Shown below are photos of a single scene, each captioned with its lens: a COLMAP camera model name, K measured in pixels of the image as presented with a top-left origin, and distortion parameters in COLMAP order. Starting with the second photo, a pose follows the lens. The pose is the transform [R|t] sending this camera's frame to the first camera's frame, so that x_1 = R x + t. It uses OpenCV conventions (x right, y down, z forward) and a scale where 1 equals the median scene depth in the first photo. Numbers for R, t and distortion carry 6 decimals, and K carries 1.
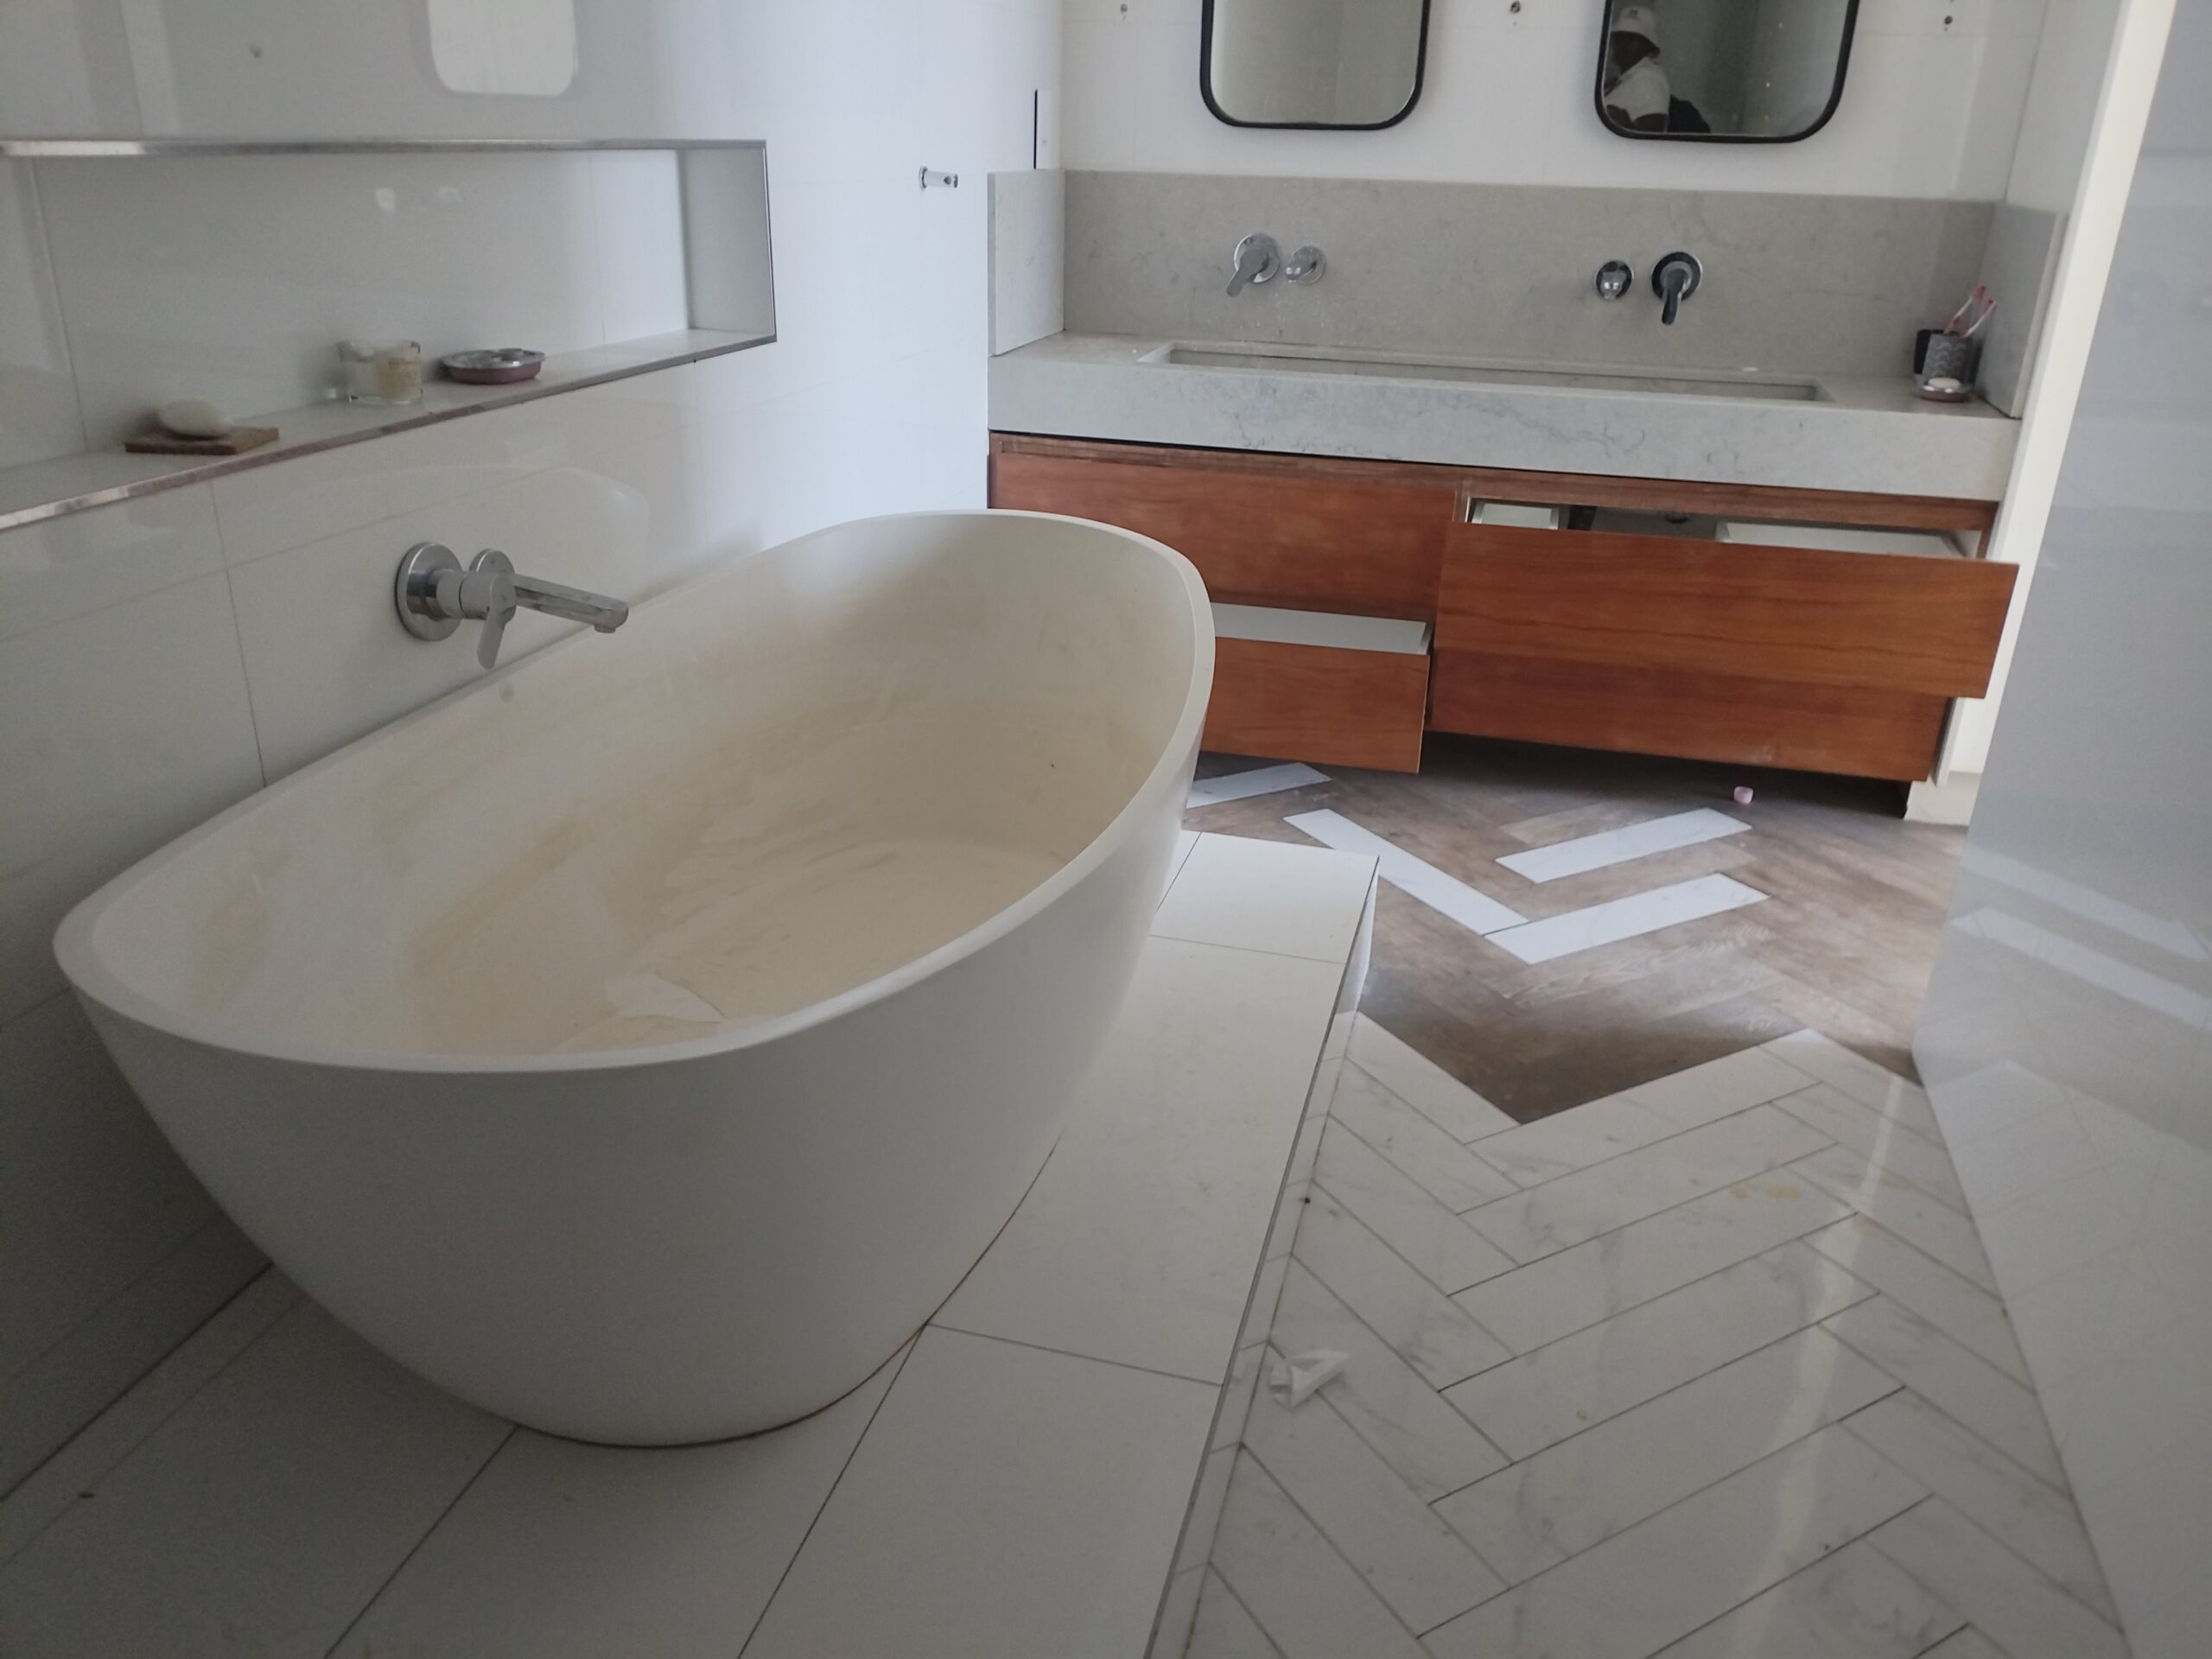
lens RADIAL K [[1629.8, 0, 1125.1], [0, 1629.8, 829.4], [0, 0, 1]] dist [0.107770, -0.151651]
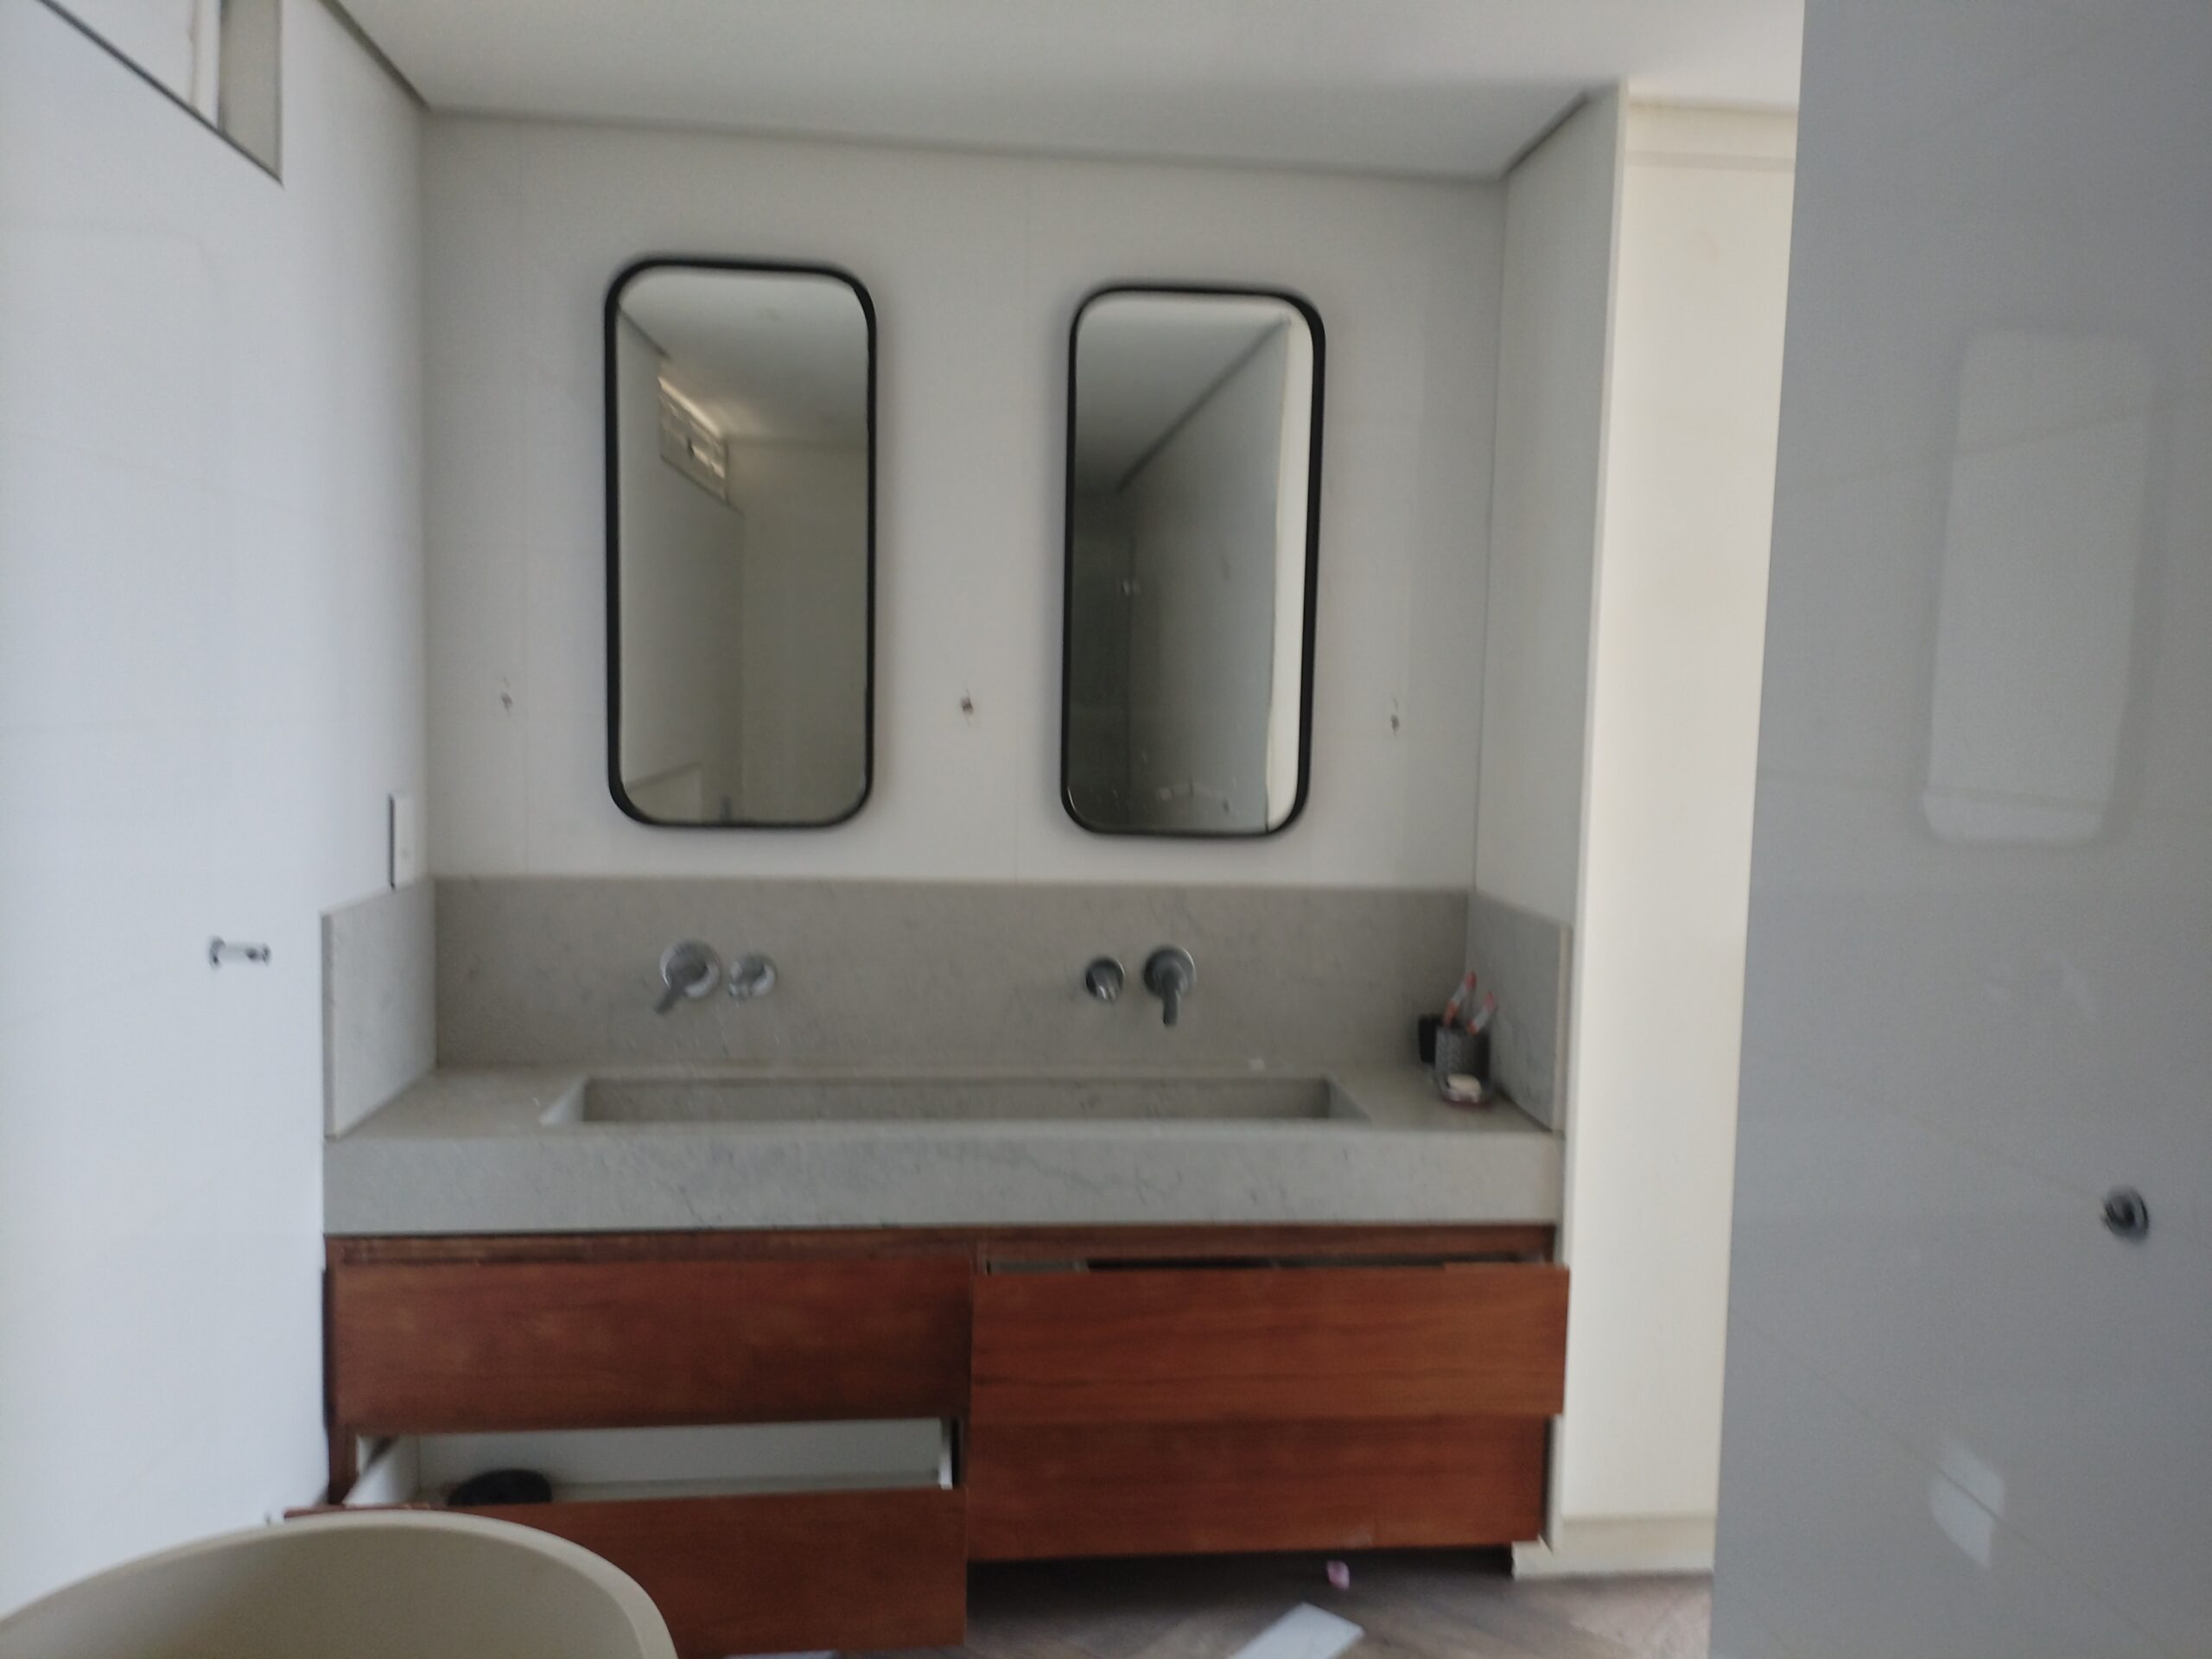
lens RADIAL K [[1629.8, 0, 1125.1], [0, 1629.8, 829.4], [0, 0, 1]] dist [0.107770, -0.151651]
pose [[0.937092, -0.035771, 0.347244, 0.000249], [0.141949, 0.947829, -0.285432, -0.158176], [-0.318918, 0.316767, 0.893281, 0.182002]]
